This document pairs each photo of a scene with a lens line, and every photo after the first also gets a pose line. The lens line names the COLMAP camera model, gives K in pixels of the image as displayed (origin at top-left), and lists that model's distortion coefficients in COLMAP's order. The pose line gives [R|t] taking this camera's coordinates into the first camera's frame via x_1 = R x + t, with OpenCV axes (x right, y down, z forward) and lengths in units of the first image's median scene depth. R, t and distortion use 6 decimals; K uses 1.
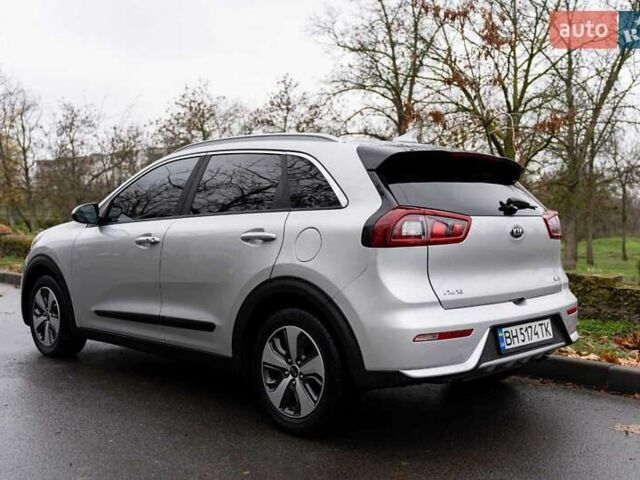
lens RADIAL K [[683.1, 0, 323.7], [0, 683.1, 253.4], [0, 0, 1]] dist [0.013718, 0.000000]
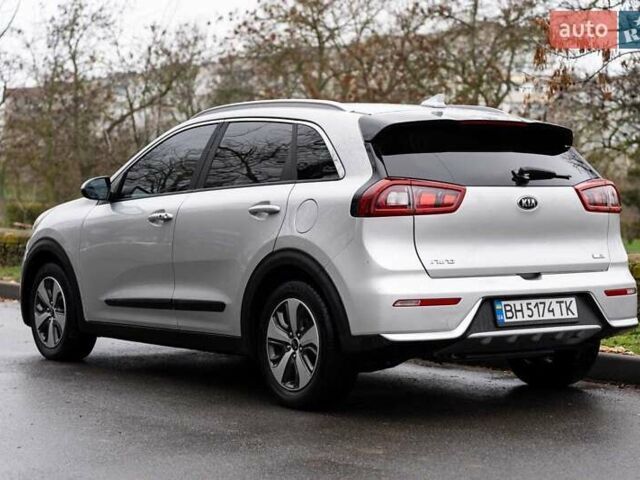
lens RADIAL K [[1443.7, 0, 307.7], [0, 1443.7, 240.5], [0, 0, 1]] dist [0.011845, 0.000000]
pose [[0.981937, -0.000734, -0.189205, 0.338343], [-0.003957, 0.999694, -0.024411, 0.066433], [0.189165, 0.024718, 0.981634, -0.962248]]
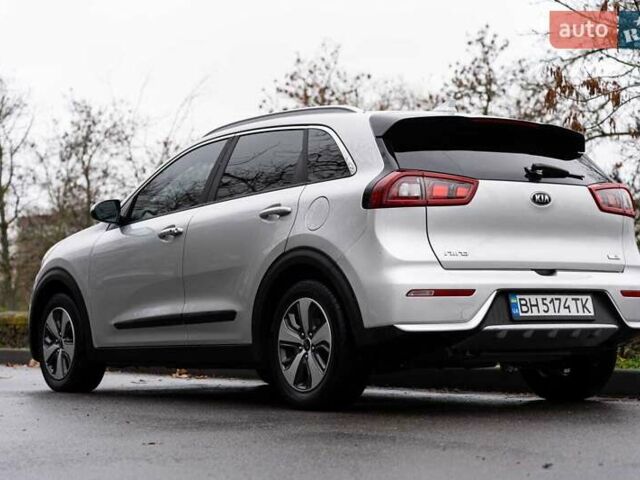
lens RADIAL K [[1443.7, 0, 320.2], [0, 1443.7, 238.6], [0, 0, 1]] dist [0.011845, 0.000000]
pose [[0.981966, -0.021788, -0.187799, 0.332839], [0.001005, 0.993925, -0.110056, 0.226639], [0.189056, 0.107883, 0.976022, -0.930837]]
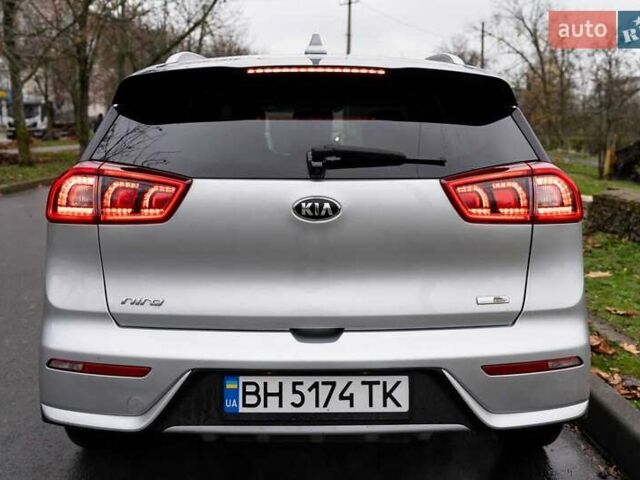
lens RADIAL K [[727.9, 0, 326.6], [0, 727.9, 236.1], [0, 0, 1]] dist [0.021406, 0.000000]
pose [[0.737926, 0.089148, -0.668967, 0.637059], [-0.040637, 0.995308, 0.087811, -0.056949], [0.673657, -0.037613, 0.738087, 0.537165]]
